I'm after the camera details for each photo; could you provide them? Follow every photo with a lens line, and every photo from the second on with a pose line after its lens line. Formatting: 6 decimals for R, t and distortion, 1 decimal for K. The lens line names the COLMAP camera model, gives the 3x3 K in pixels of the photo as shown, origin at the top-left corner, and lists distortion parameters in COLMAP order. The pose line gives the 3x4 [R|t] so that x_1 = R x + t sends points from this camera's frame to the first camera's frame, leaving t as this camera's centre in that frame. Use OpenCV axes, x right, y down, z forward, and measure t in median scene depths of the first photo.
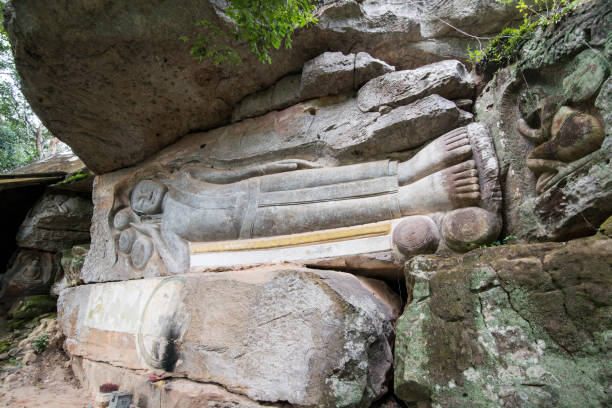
lens RADIAL K [[274.5, 0, 306.0], [0, 274.5, 204.0], [0, 0, 1]] dist [-0.017277, 0.000360]
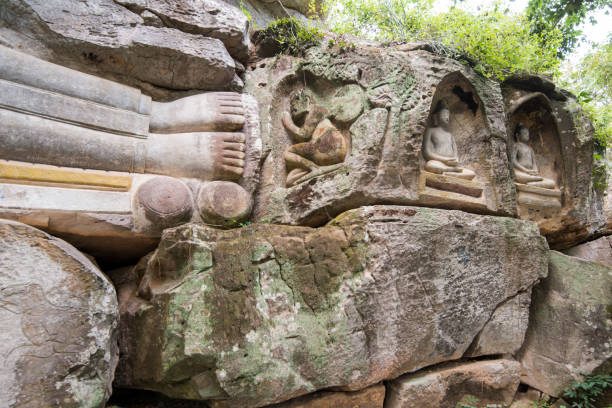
lens RADIAL K [[407.2, 0, 306.0], [0, 407.2, 204.0], [0, 0, 1]] dist [-0.001460, 0.001152]
pose [[0.506401, 0.183771, 0.842488, -0.516986], [-0.254311, 0.965399, -0.057721, 0.121913], [-0.823944, -0.185024, 0.535614, 0.050684]]
